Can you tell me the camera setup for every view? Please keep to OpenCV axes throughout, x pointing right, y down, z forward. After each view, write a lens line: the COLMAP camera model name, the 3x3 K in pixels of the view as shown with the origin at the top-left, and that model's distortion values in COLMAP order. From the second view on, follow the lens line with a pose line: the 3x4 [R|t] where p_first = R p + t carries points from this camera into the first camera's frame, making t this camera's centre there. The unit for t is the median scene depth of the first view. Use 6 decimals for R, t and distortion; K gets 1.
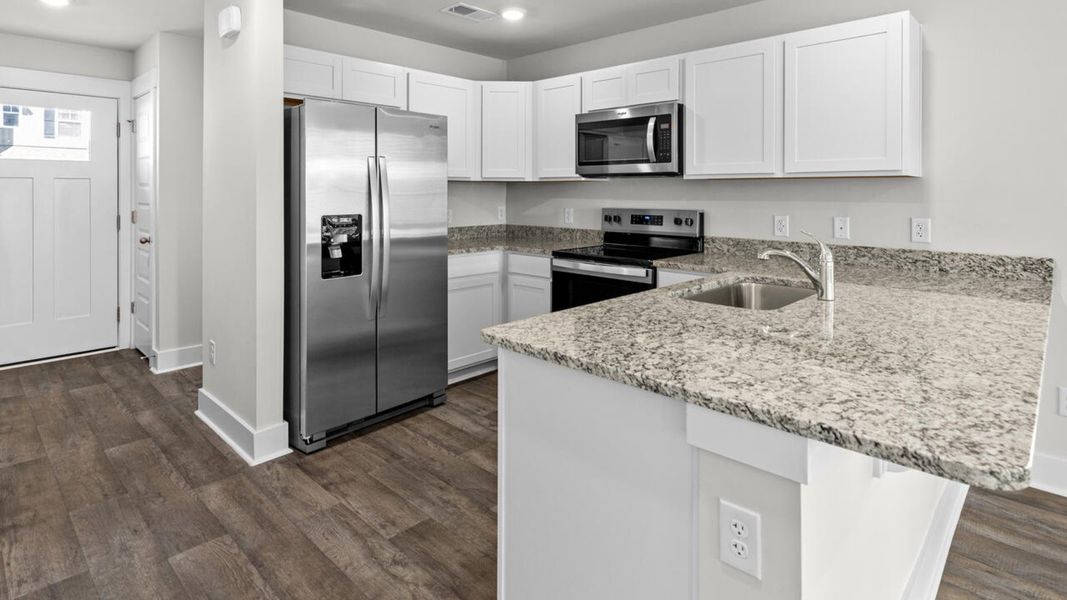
lens RADIAL K [[548.4, 0, 547.7], [0, 548.4, 196.0], [0, 0, 1]] dist [-0.002800, 0.001874]
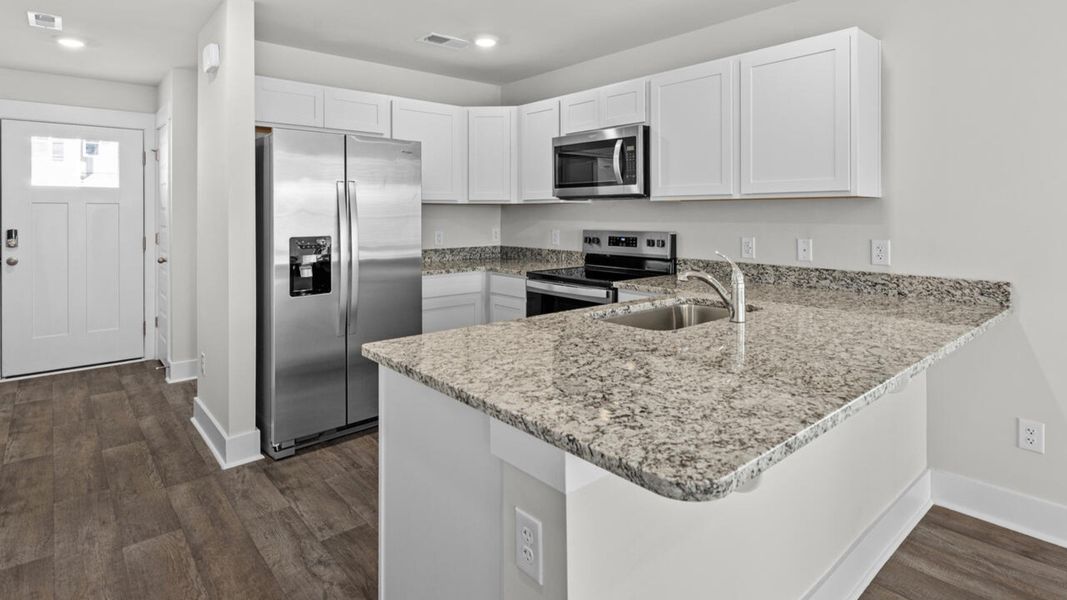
lens RADIAL K [[548.4, 0, 550.2], [0, 548.4, 216.2], [0, 0, 1]] dist [-0.002800, 0.001874]
pose [[0.995948, -0.003111, -0.089872, 0.185099], [0.002833, 0.999991, -0.003223, -0.000055], [0.089881, 0.002955, 0.995948, -0.016051]]
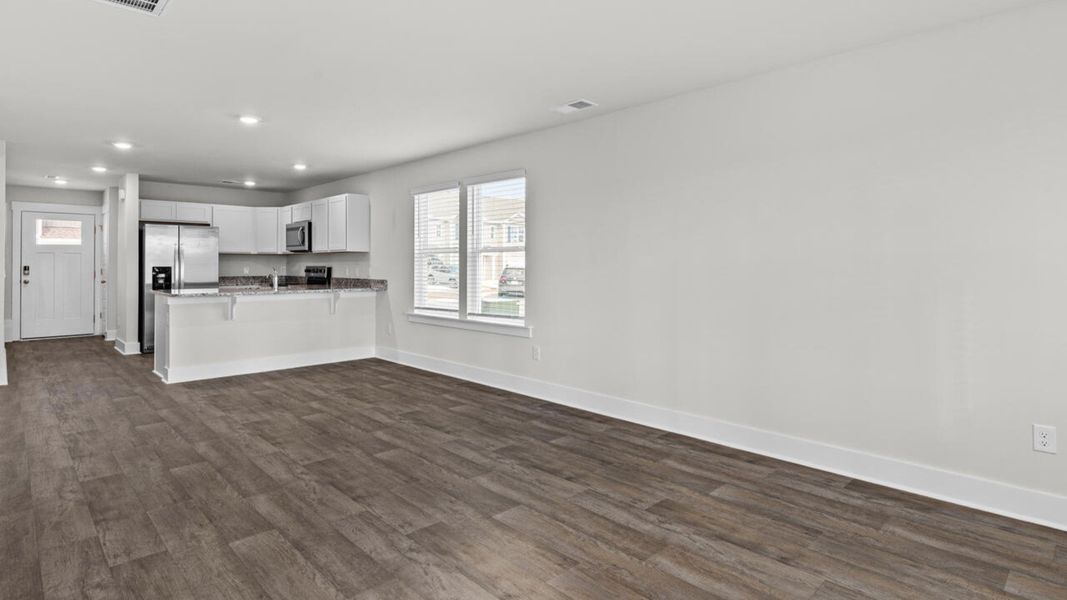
lens RADIAL K [[548.4, 0, 550.4], [0, 548.4, 264.5], [0, 0, 1]] dist [-0.002800, 0.001874]
pose [[0.999189, -0.001712, -0.040229, 1.646166], [0.001334, 0.999955, -0.009416, 0.052421], [0.040244, 0.009354, 0.999146, -1.613979]]
